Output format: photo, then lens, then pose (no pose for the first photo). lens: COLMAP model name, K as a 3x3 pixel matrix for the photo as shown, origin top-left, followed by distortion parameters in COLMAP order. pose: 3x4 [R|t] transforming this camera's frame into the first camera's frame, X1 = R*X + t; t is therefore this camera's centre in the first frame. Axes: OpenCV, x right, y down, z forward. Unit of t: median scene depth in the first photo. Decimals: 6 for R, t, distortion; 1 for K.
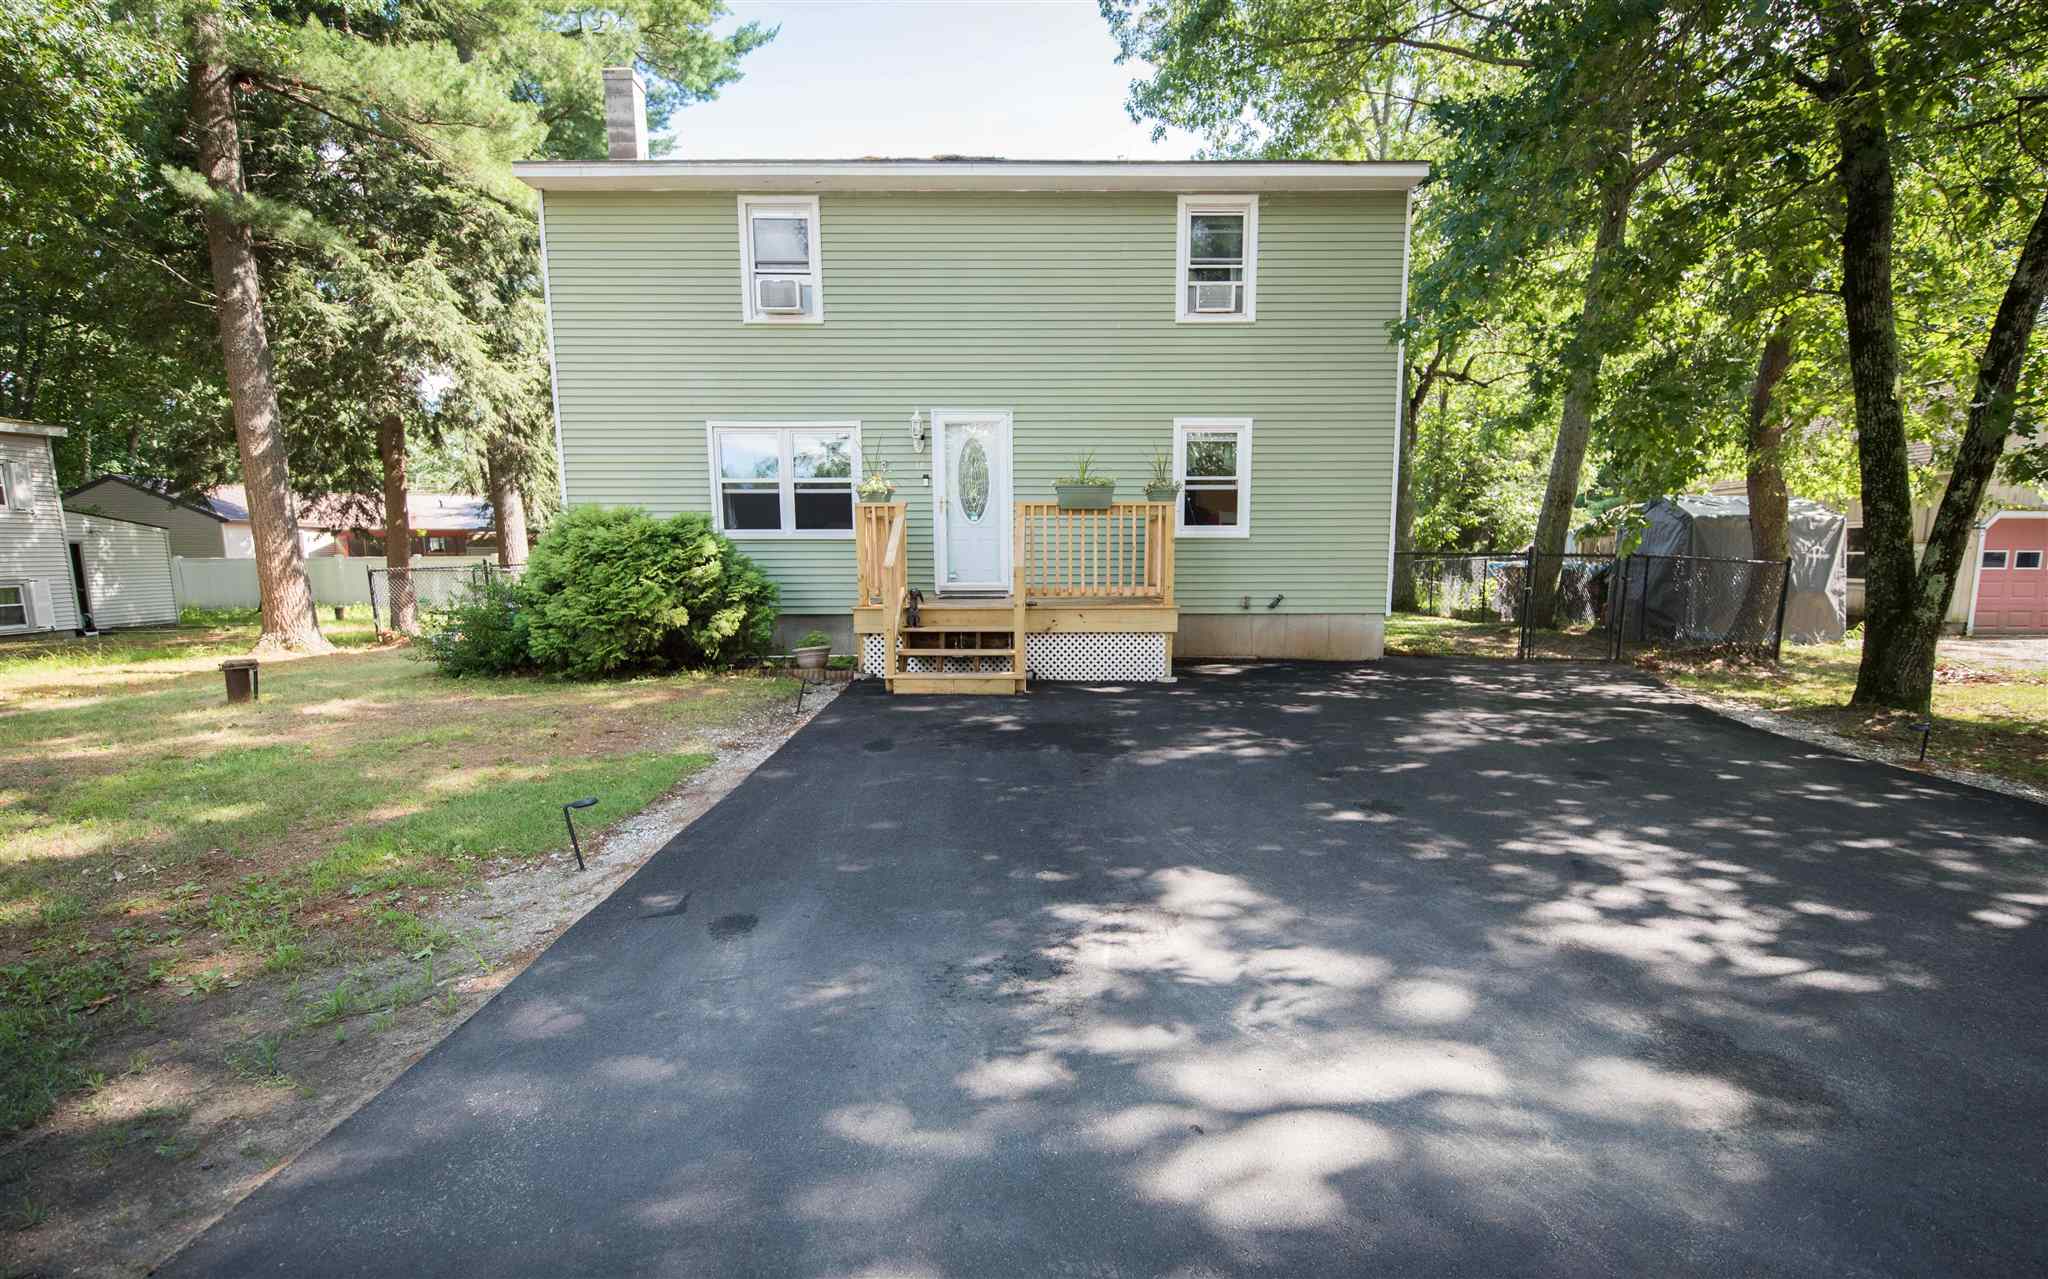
lens RADIAL K [[898.6, 0, 1018.1], [0, 898.6, 696.3], [0, 0, 1]] dist [0.000082, -0.008393]
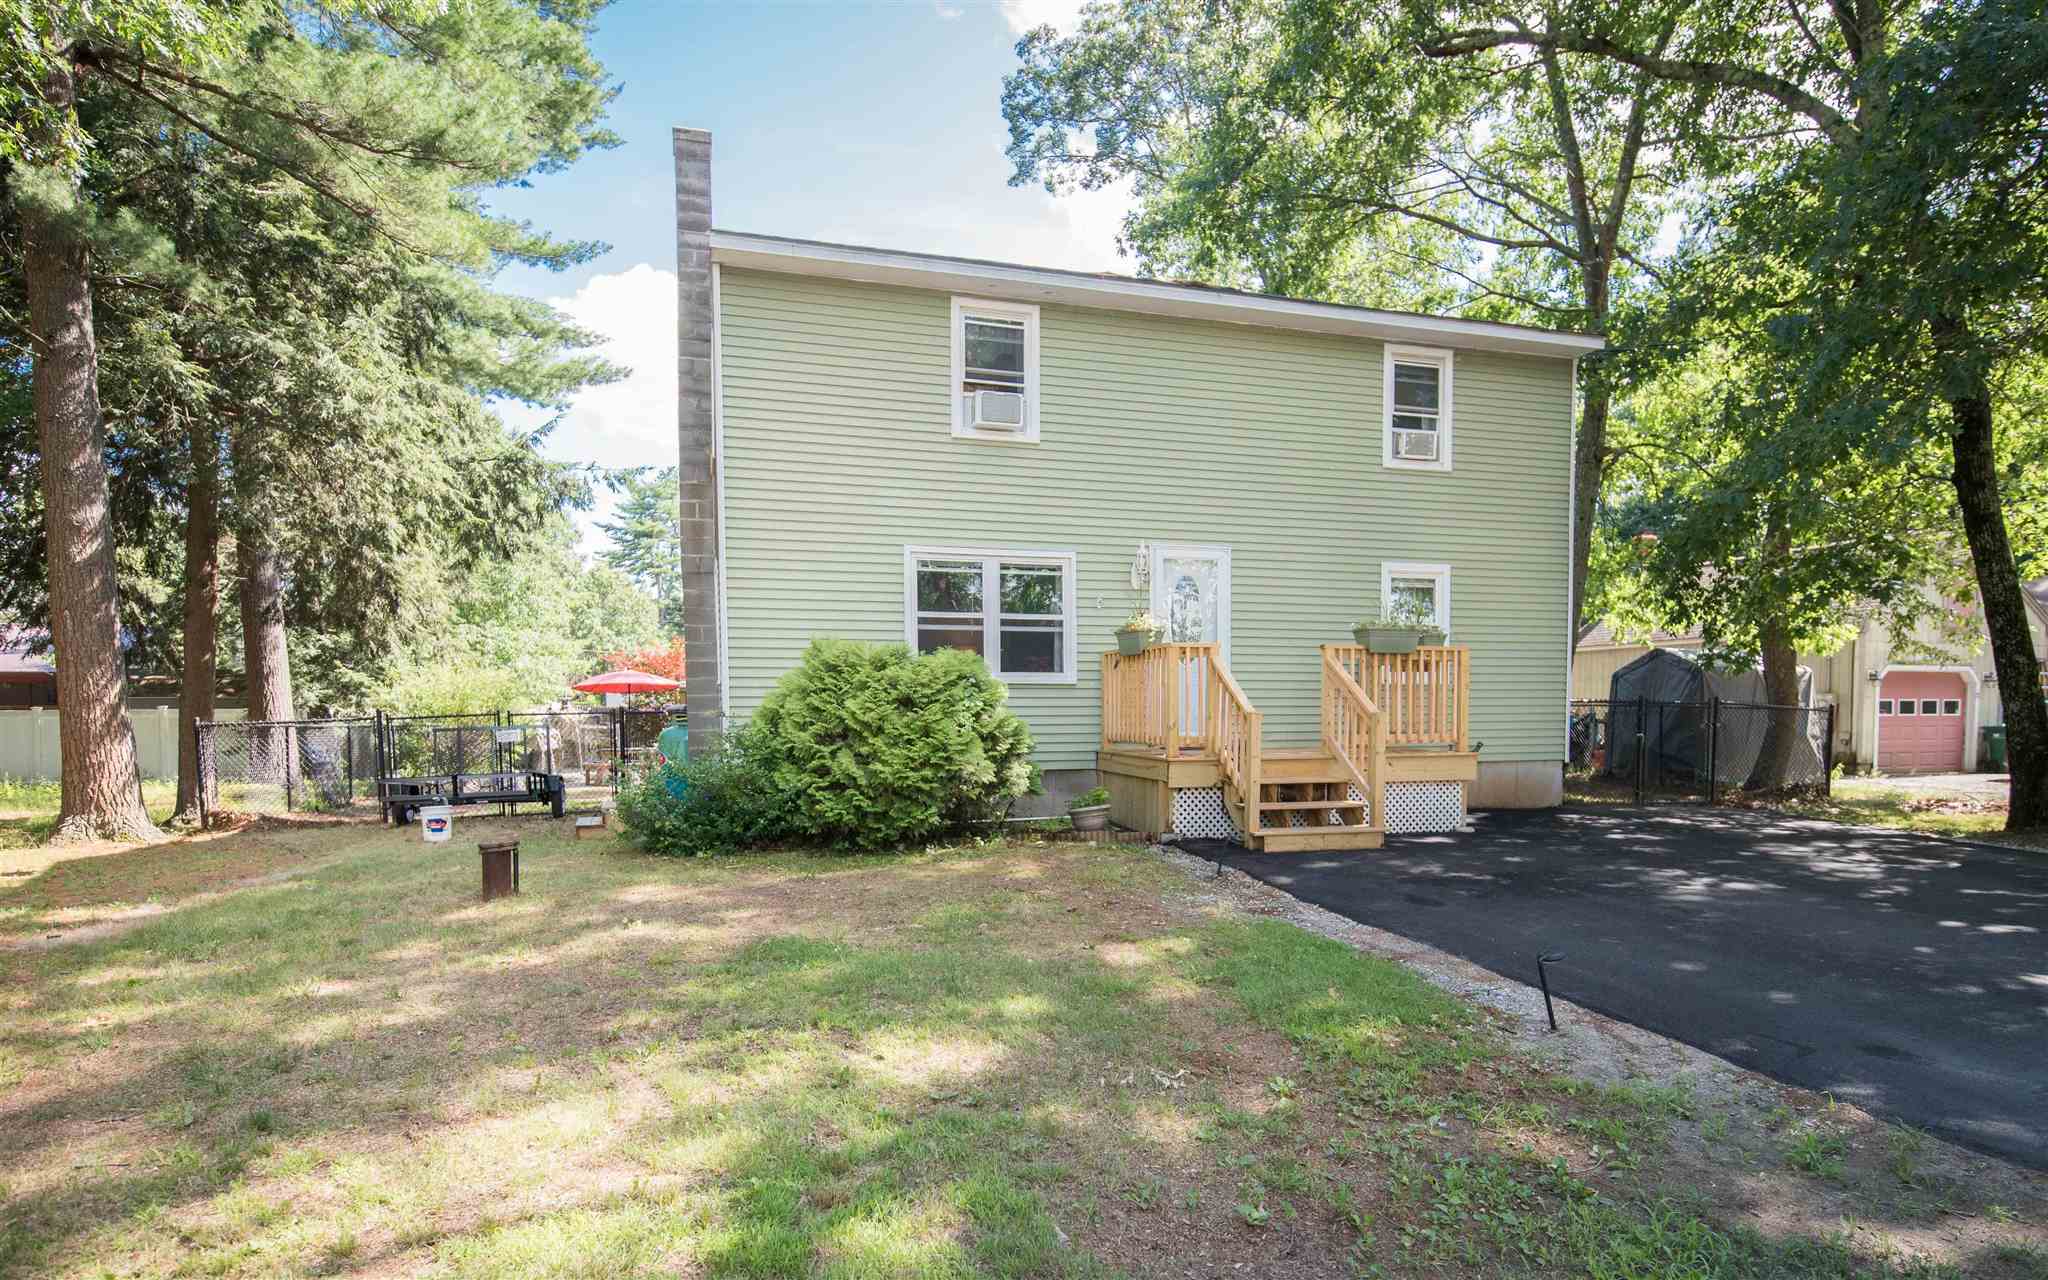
lens RADIAL K [[1063.7, 0, 1031.5], [0, 1063.7, 769.2], [0, 0, 1]] dist [0.001343, -0.011330]
pose [[0.960484, -0.016628, 0.277838, -0.614959], [0.044174, 0.994669, -0.093183, 0.003262], [-0.274808, 0.101774, 0.956098, 0.035035]]
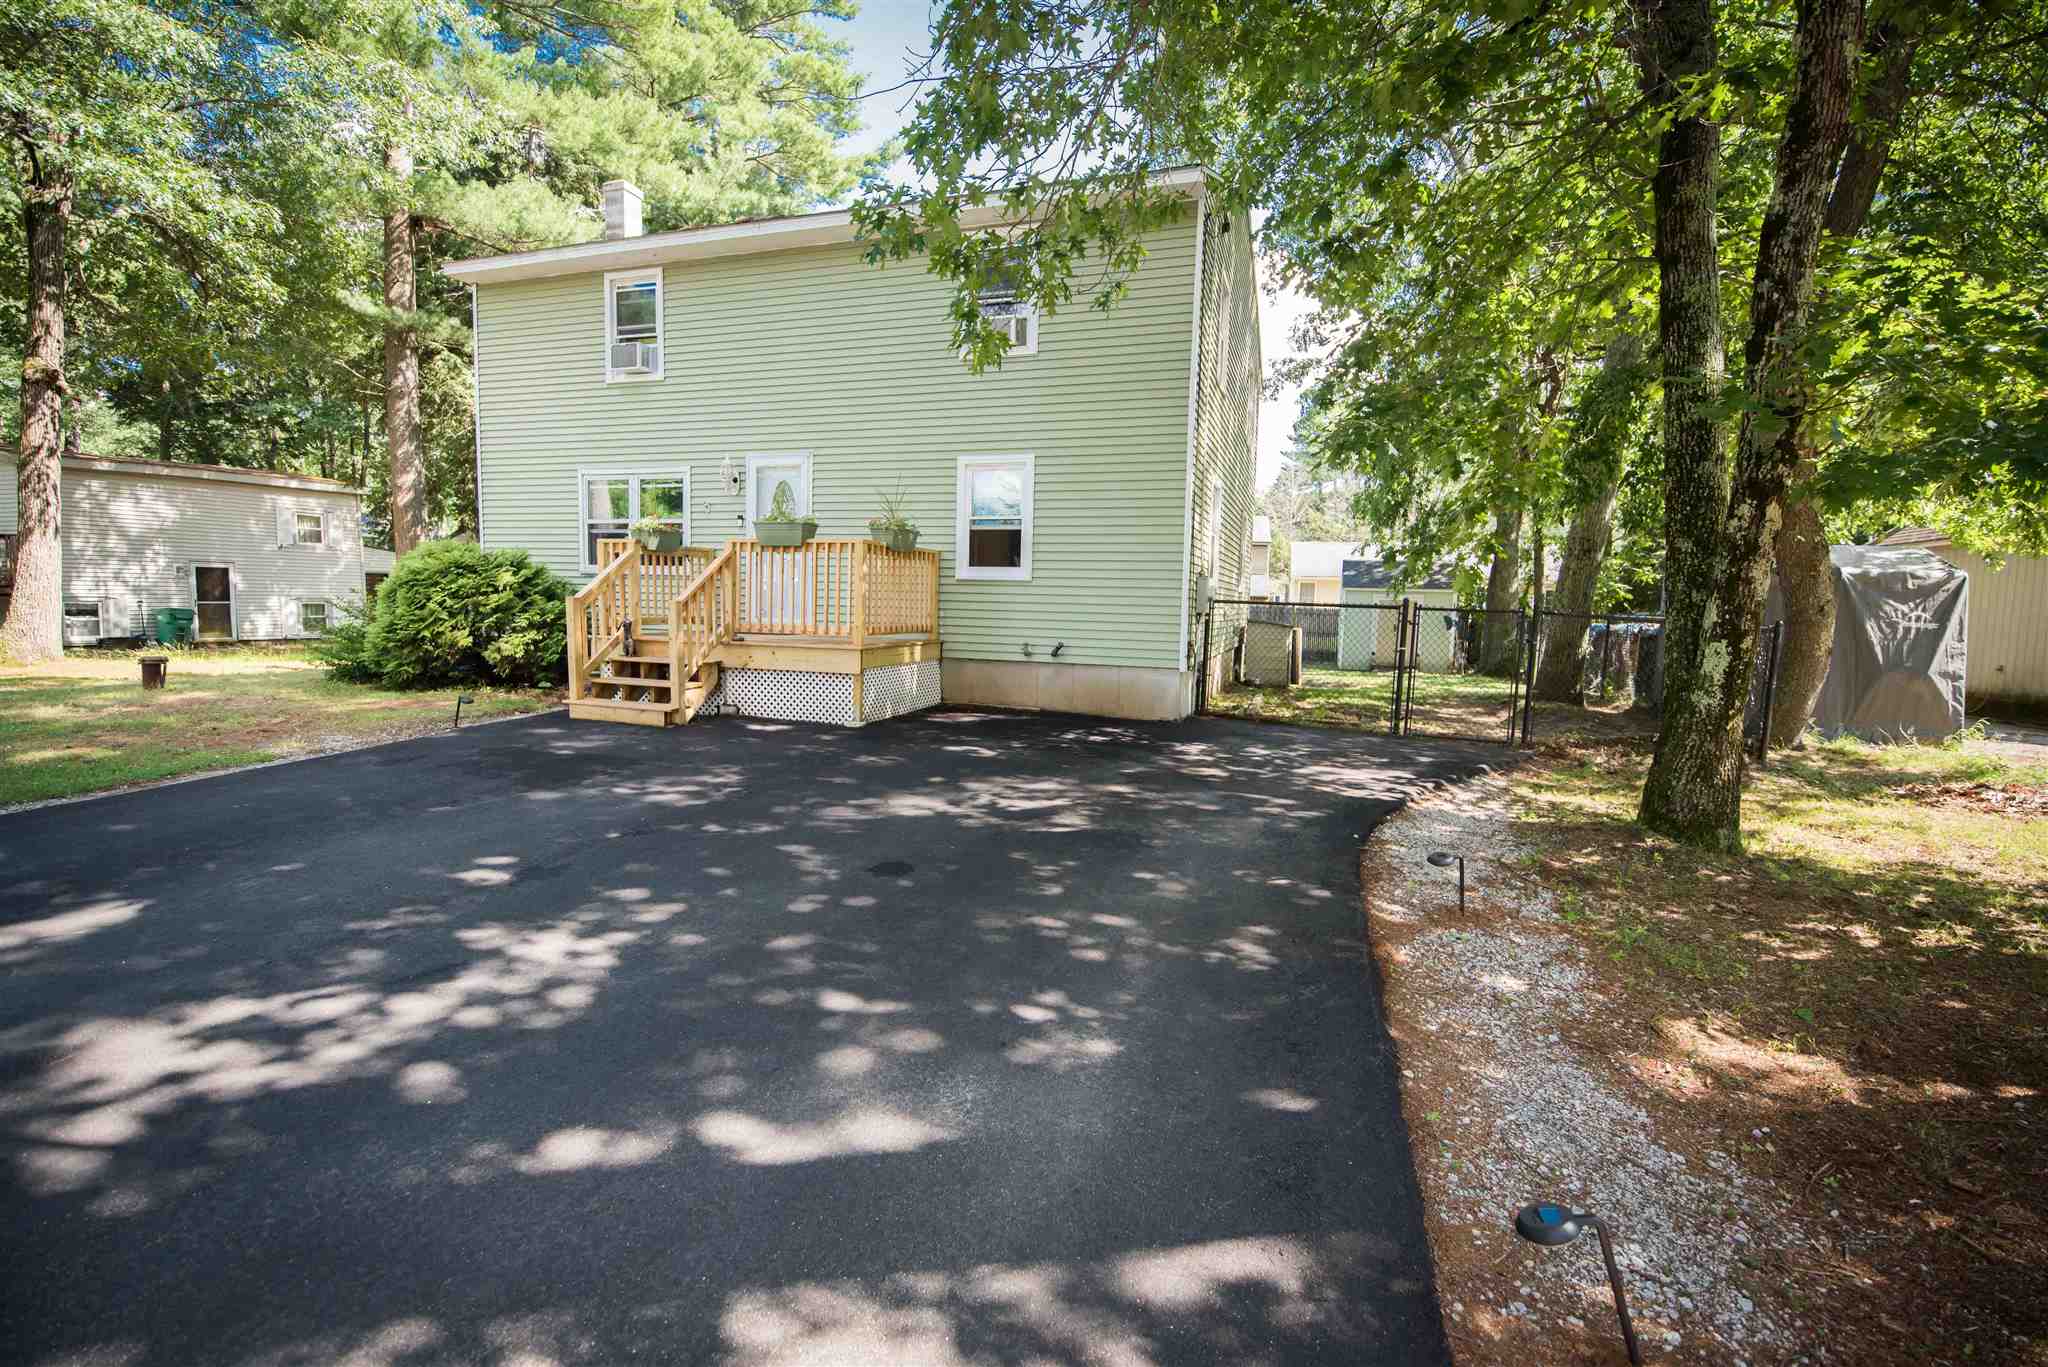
lens RADIAL K [[851.5, 0, 990.2], [0, 851.5, 679.6], [0, 0, 1]] dist [-0.001407, -0.008033]
pose [[0.951633, 0.054205, -0.302418, 0.585928], [-0.074519, 0.995644, -0.056033, -0.025818], [0.298064, 0.075858, 0.951527, 0.184922]]
